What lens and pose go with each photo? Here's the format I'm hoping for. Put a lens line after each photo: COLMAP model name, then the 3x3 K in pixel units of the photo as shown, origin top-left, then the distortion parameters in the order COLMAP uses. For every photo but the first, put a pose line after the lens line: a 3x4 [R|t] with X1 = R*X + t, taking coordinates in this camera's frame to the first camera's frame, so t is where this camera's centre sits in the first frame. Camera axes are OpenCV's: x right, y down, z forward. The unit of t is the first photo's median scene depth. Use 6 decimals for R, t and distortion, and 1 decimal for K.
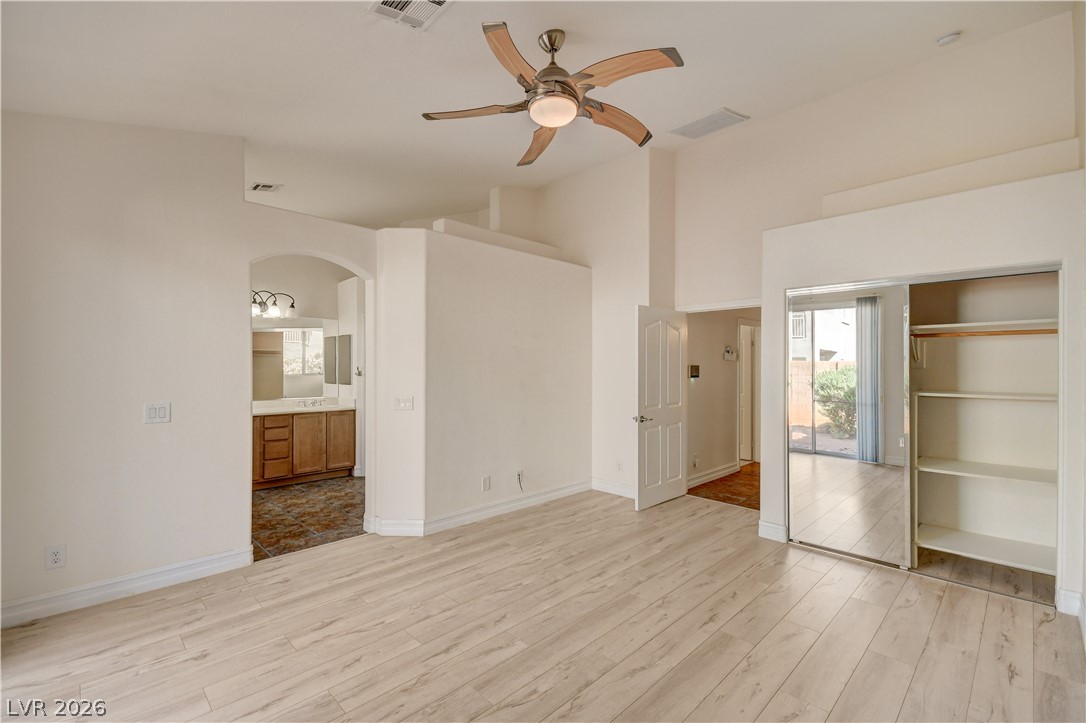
lens RADIAL K [[471.9, 0, 540.8], [0, 471.9, 372.2], [0, 0, 1]] dist [0.012269, 0.000069]
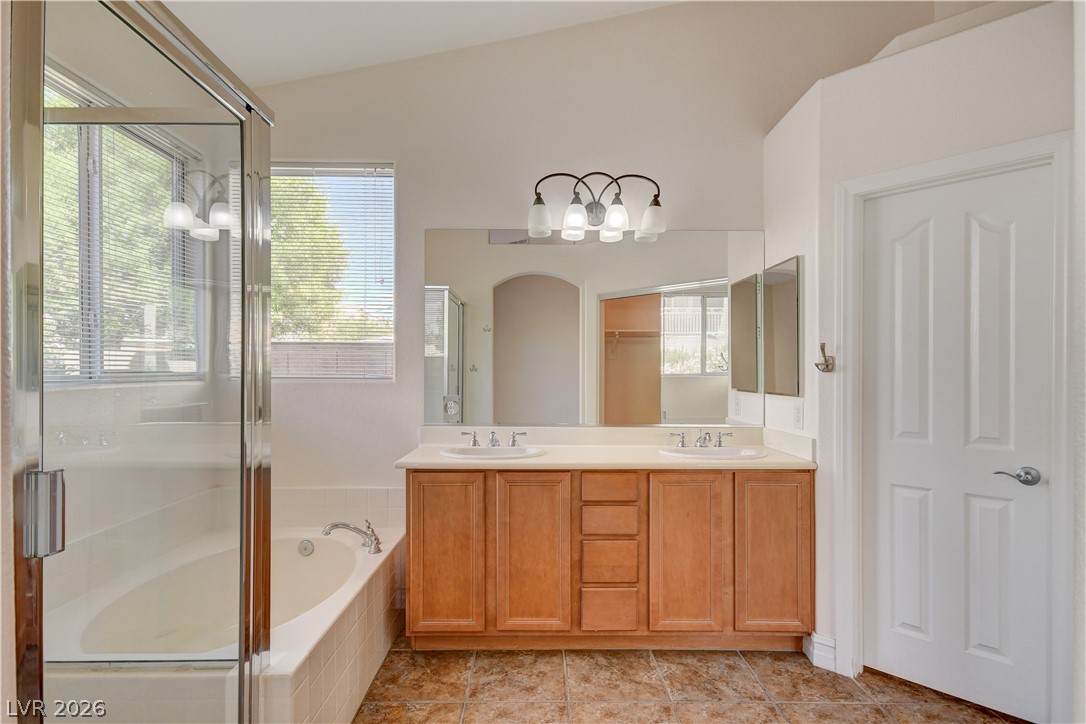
lens RADIAL K [[528.5, 0, 545.6], [0, 528.5, 365.7], [0, 0, 1]] dist [-0.000577, 0.000094]
pose [[0.720940, -0.003763, -0.692987, -0.275126], [-0.007628, 0.999882, -0.013366, 0.010386], [0.692955, 0.014922, 0.720826, 0.604661]]
